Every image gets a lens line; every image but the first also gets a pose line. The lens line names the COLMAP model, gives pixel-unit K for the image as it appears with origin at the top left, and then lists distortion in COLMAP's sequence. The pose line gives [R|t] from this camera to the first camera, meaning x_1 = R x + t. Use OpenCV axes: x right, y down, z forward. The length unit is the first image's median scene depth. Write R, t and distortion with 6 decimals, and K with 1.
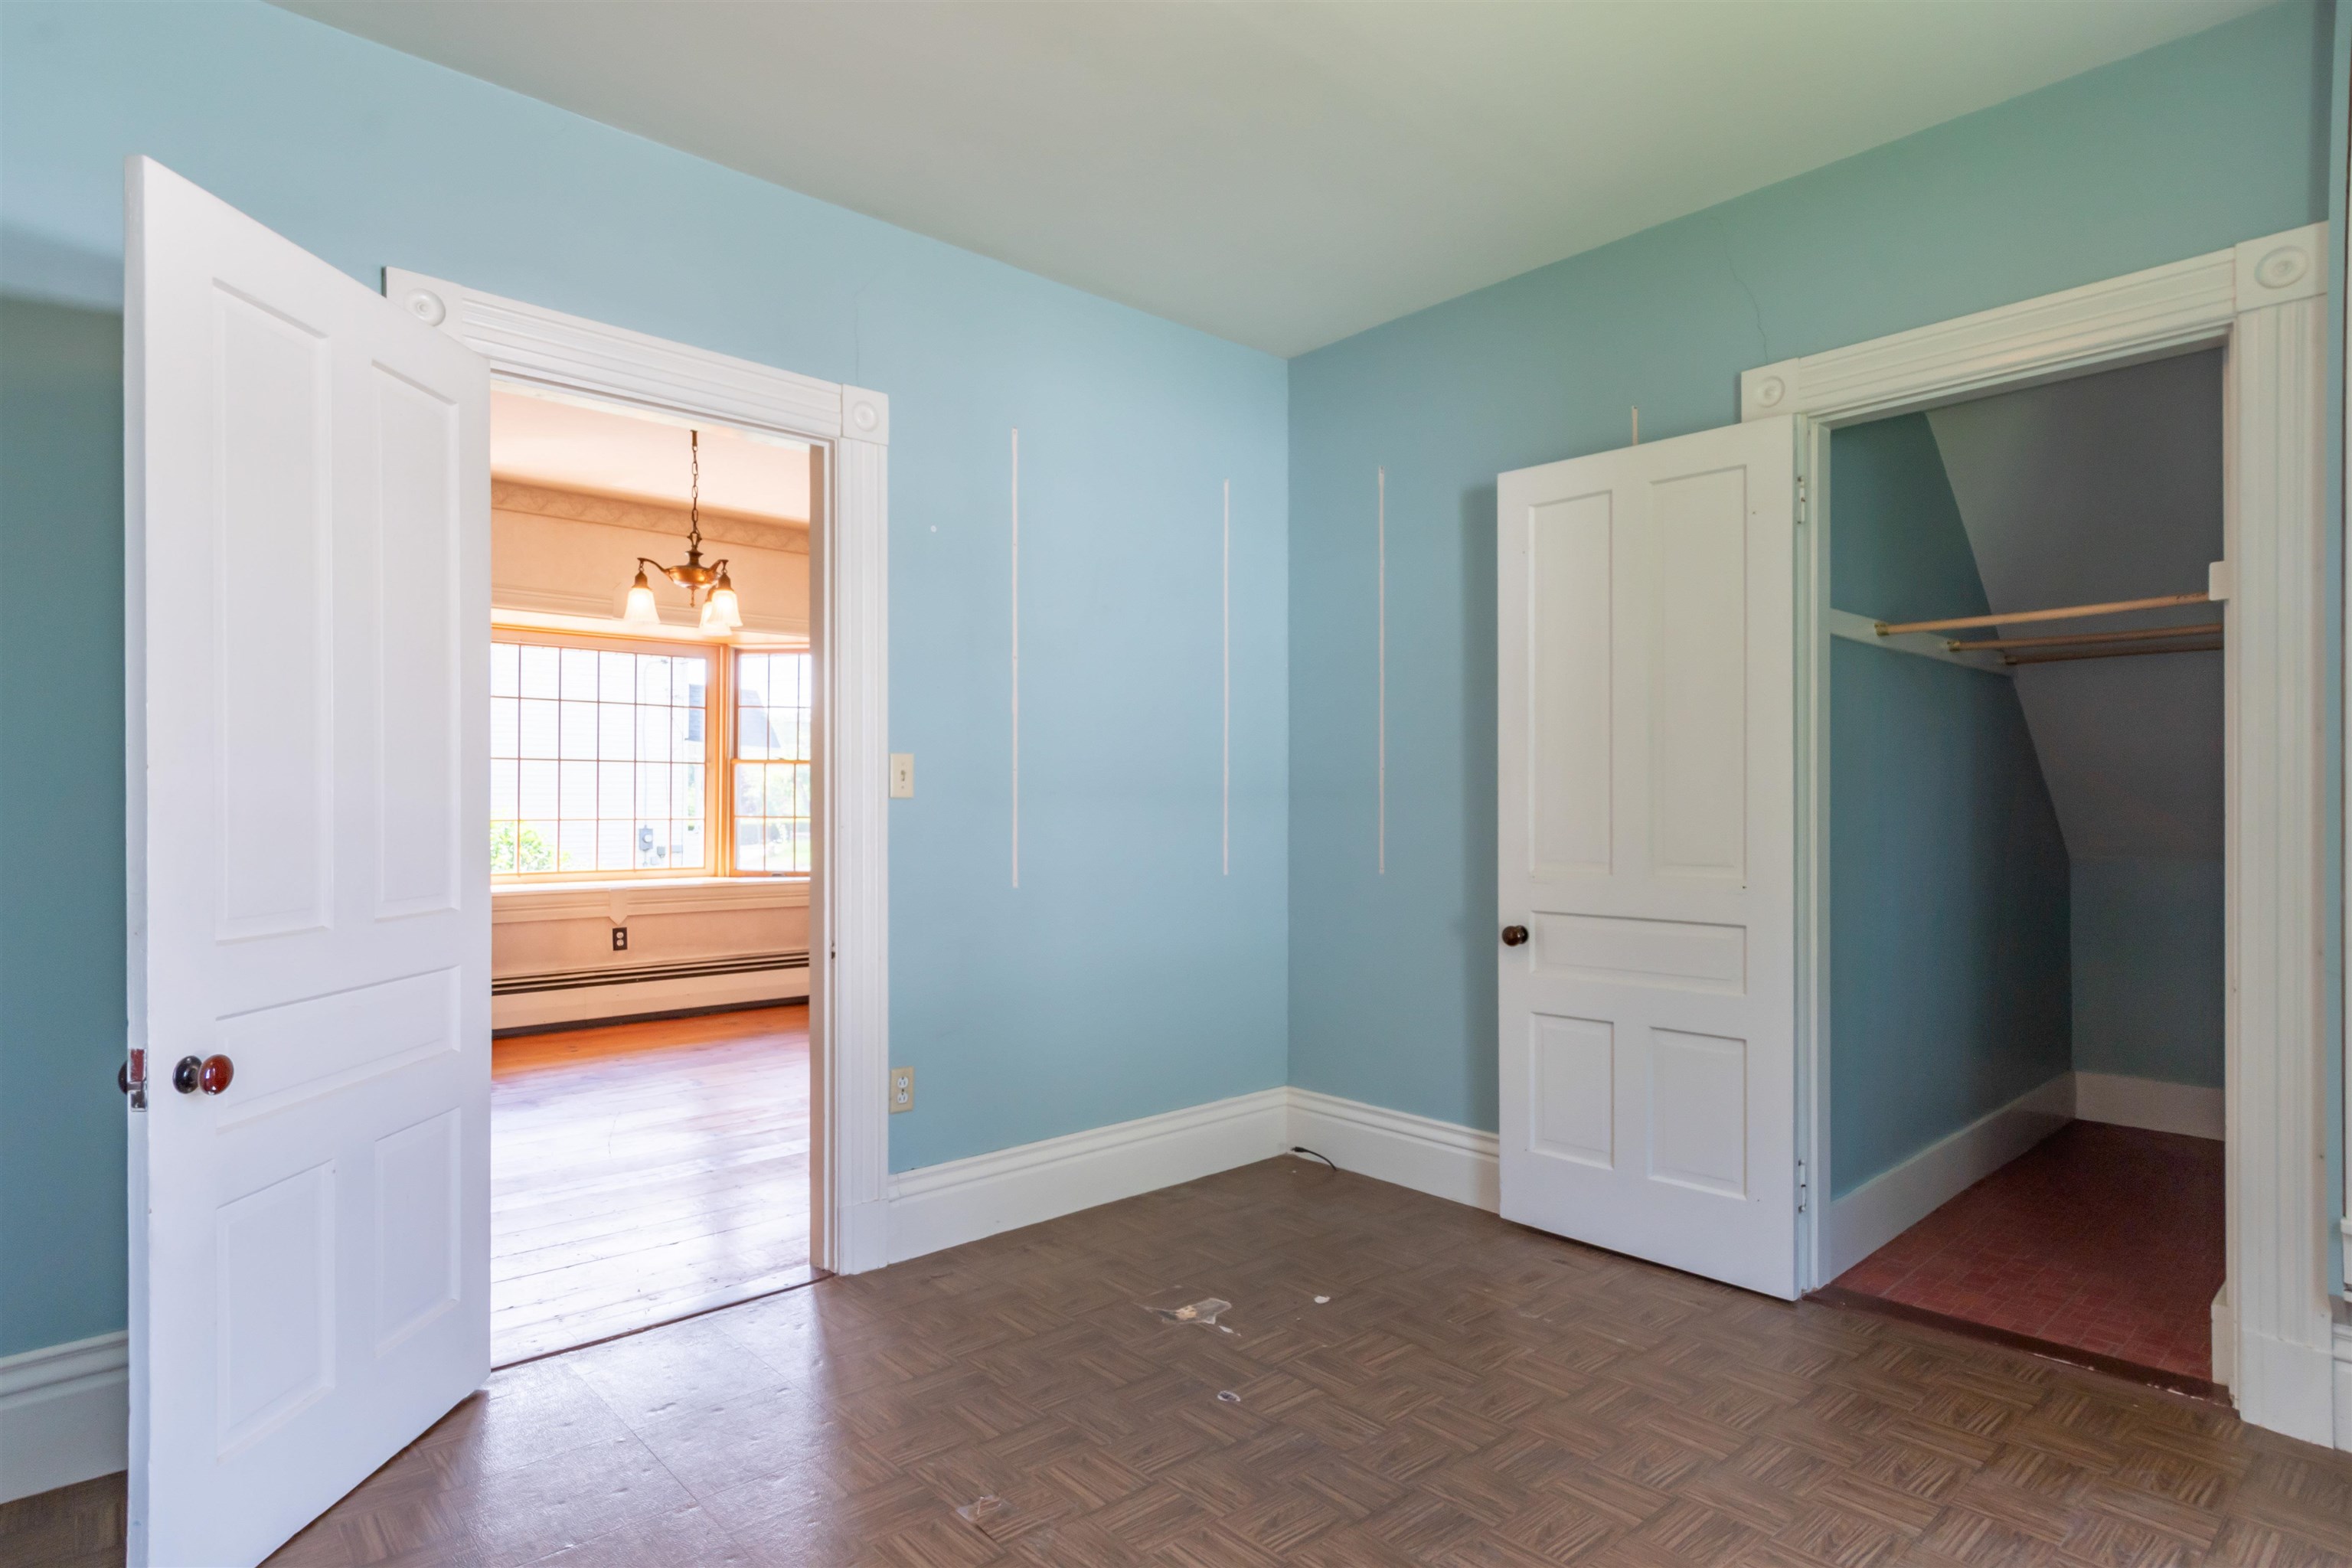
lens RADIAL K [[1229.7, 0, 1166.1], [0, 1229.7, 815.4], [0, 0, 1]] dist [0.000666, 0.000704]
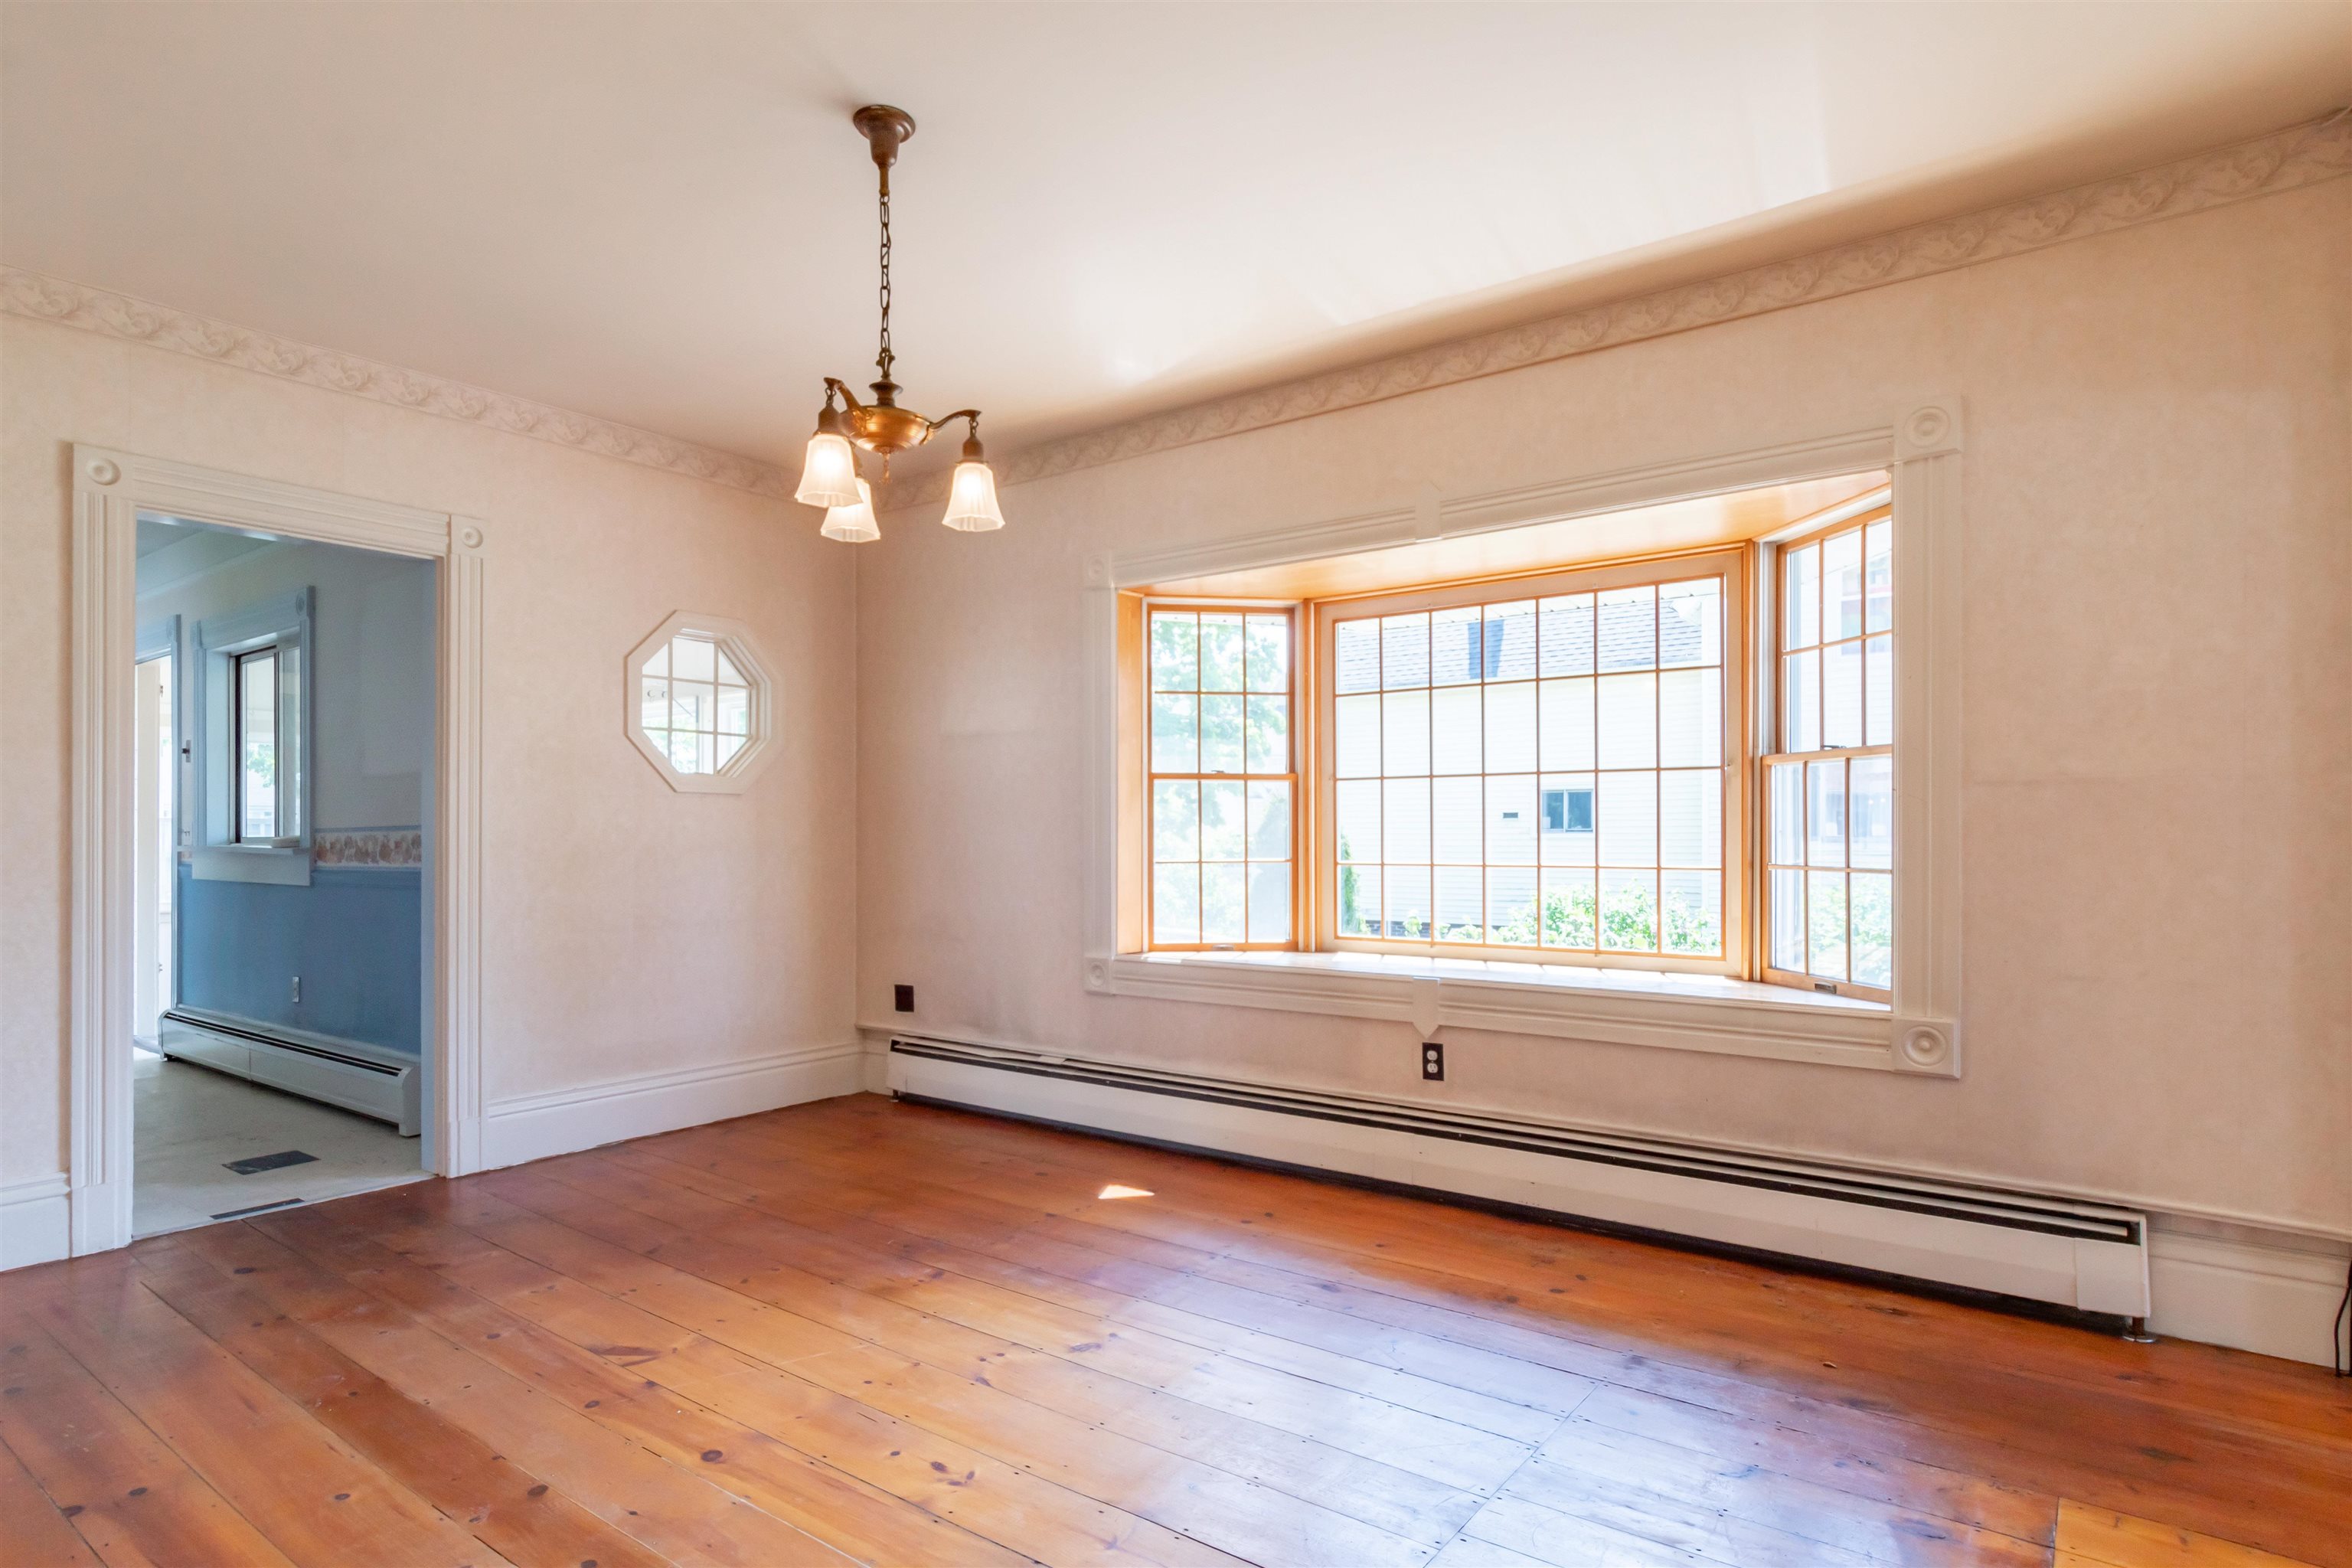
lens RADIAL K [[1249.8, 0, 1175.2], [0, 1249.8, 823.7], [0, 0, 1]] dist [0.002122, -0.011090]
pose [[0.183850, -0.012823, -0.982871, 0.142345], [-0.007801, 0.999864, -0.014504, -0.007337], [0.982923, 0.010334, 0.183725, 0.759080]]
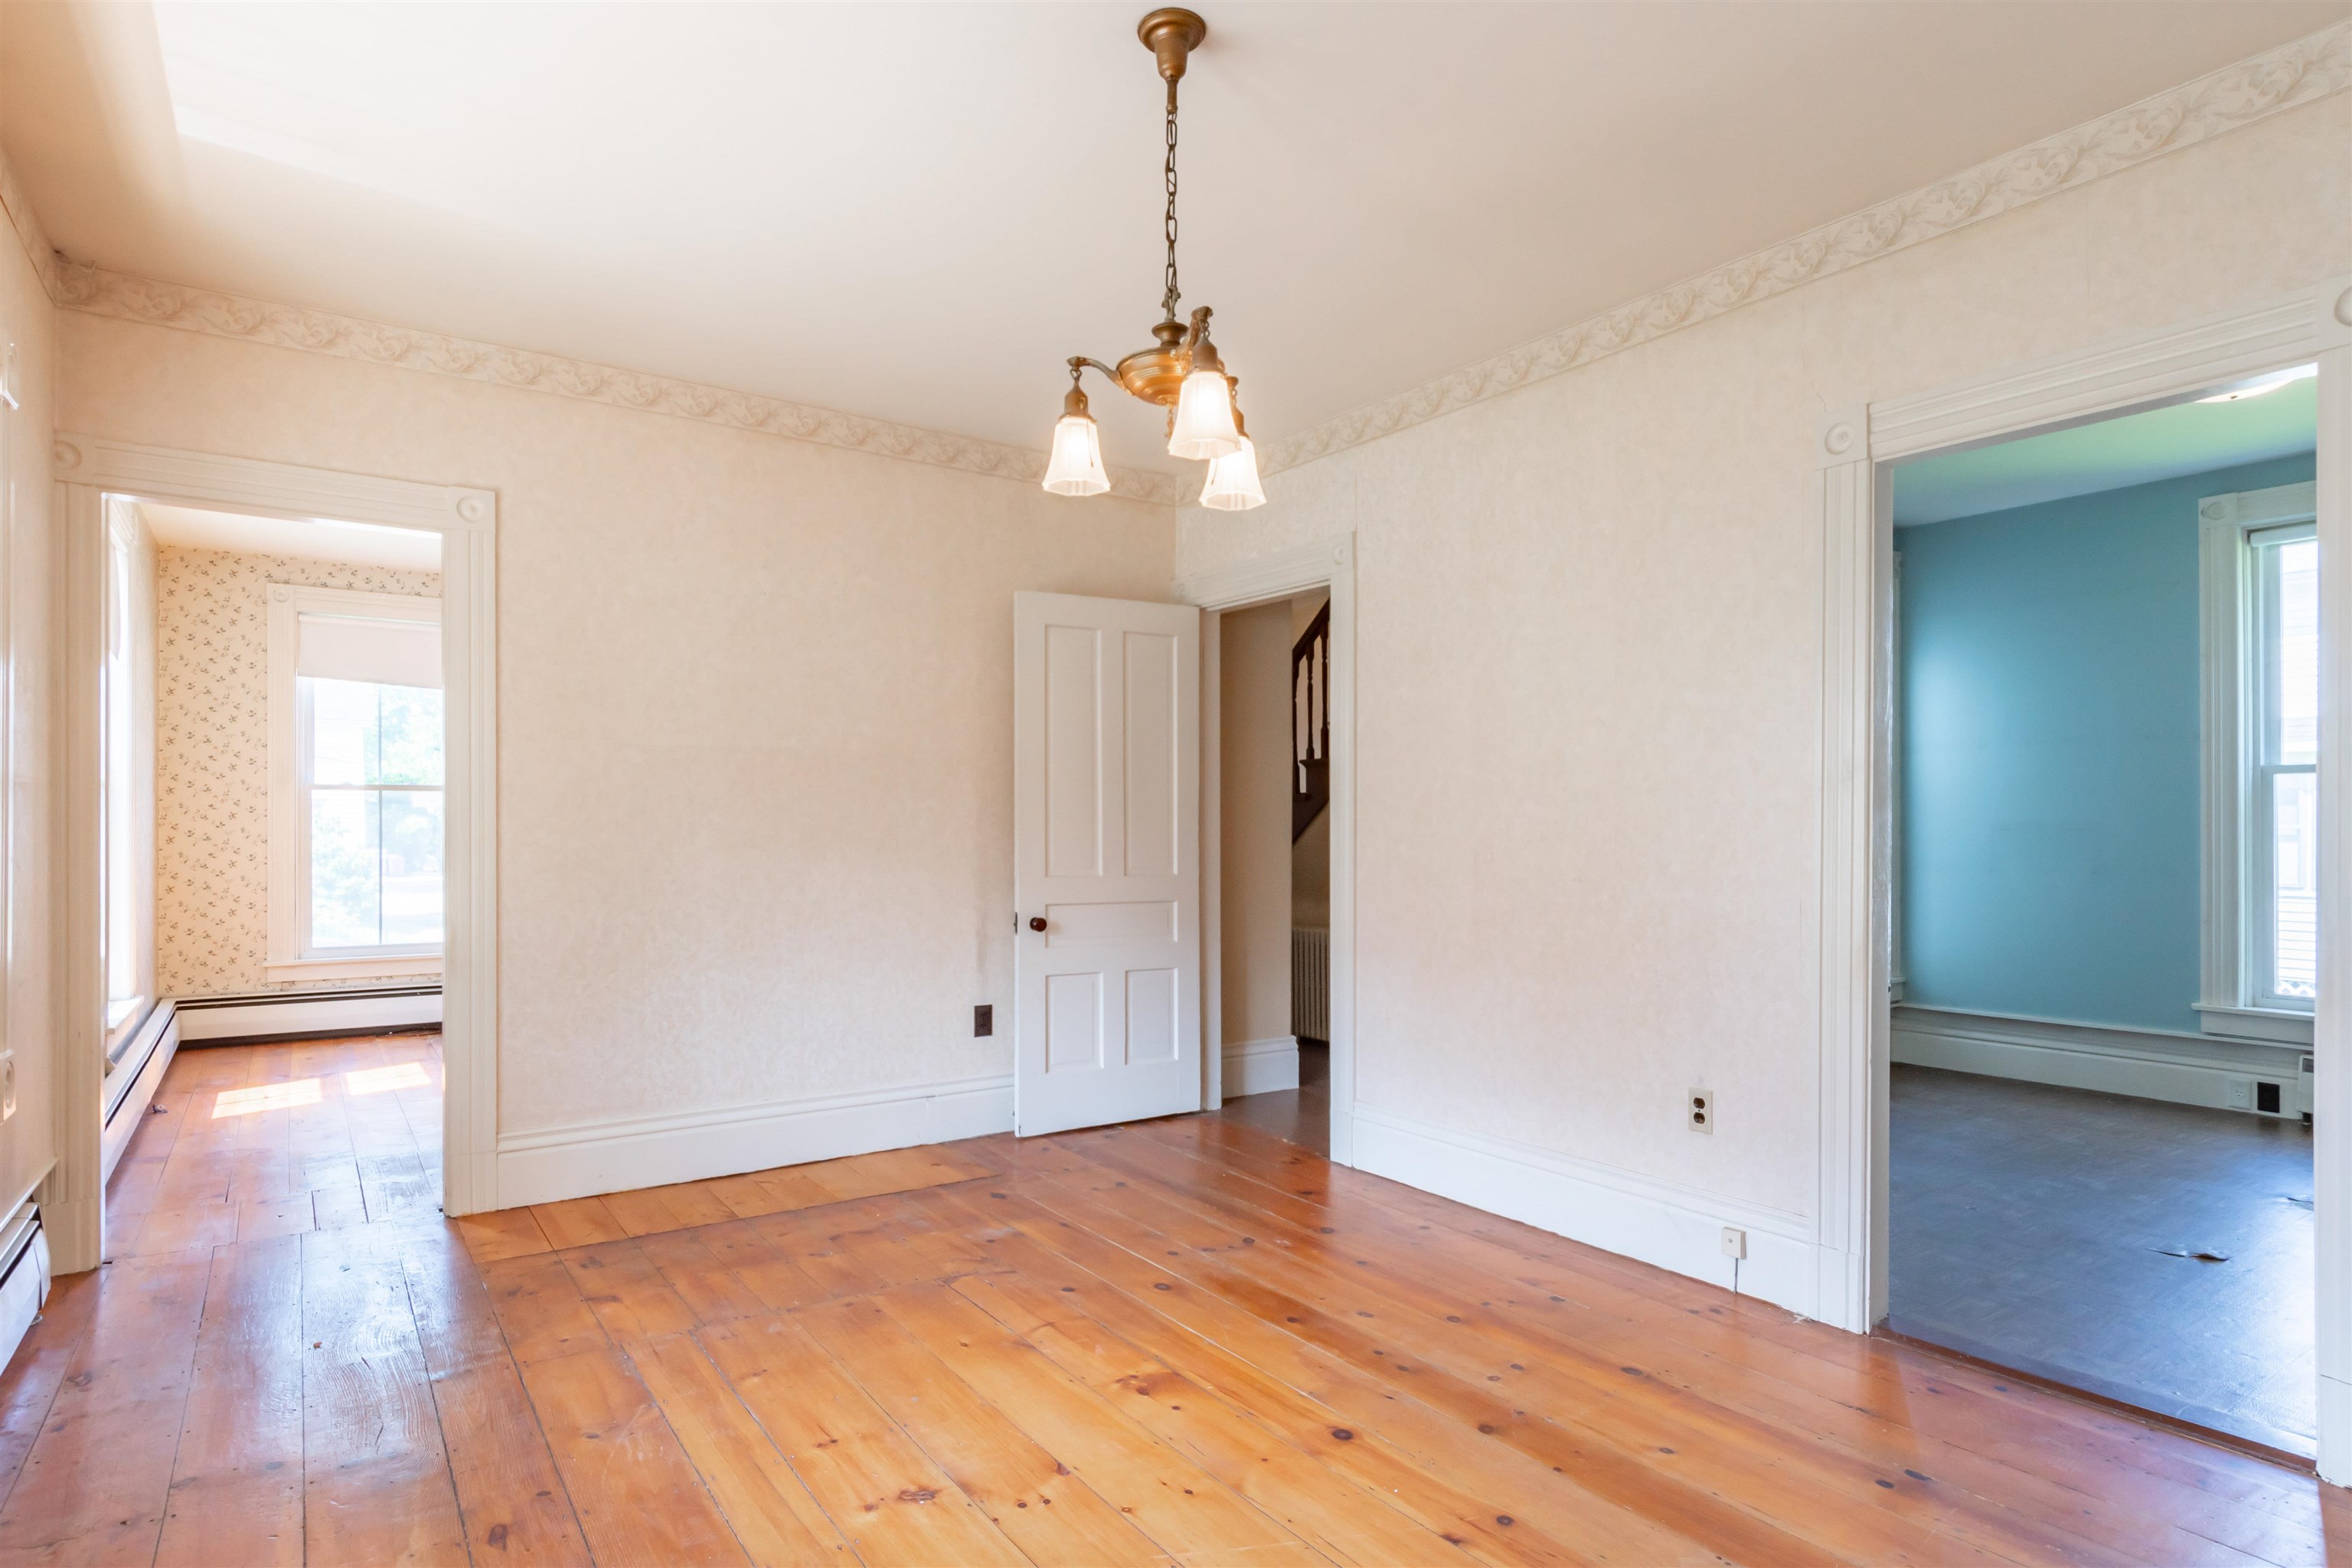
lens RADIAL K [[1271.2, 0, 1156.4], [0, 1271.2, 826.0], [0, 0, 1]] dist [0.005274, -0.009782]
pose [[0.132980, 0.001701, 0.991117, -0.657113], [0.012150, 0.999921, -0.003346, -0.011298], [-0.991044, 0.012487, 0.132949, 0.695581]]
